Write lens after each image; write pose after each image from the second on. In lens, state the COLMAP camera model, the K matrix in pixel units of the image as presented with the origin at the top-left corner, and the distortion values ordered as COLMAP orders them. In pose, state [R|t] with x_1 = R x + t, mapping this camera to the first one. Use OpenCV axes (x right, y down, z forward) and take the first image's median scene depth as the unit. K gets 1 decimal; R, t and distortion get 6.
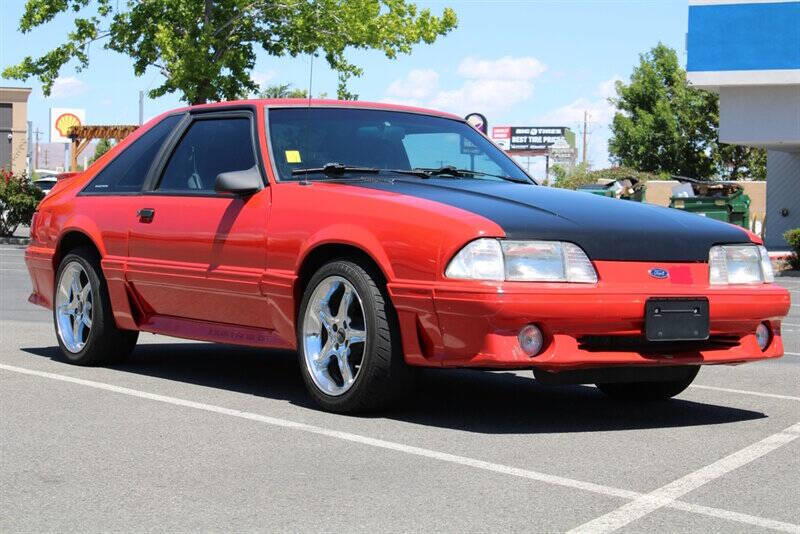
lens RADIAL K [[1881.8, 0, 305.1], [0, 1881.8, 266.8], [0, 0, 1]] dist [0.042872, 0.179095]
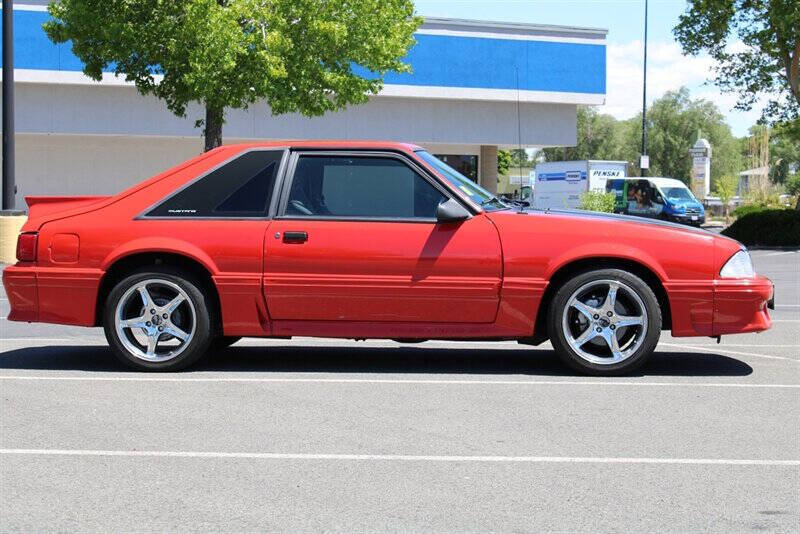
lens RADIAL K [[1802.4, 0, 375.4], [0, 1802.4, 268.3], [0, 0, 1]] dist [0.078560, 0.270300]
pose [[0.547232, -0.046546, 0.835686, -1.091816], [0.025489, 0.998916, 0.038947, -0.055084], [-0.836593, -0.000013, 0.547825, 0.362809]]
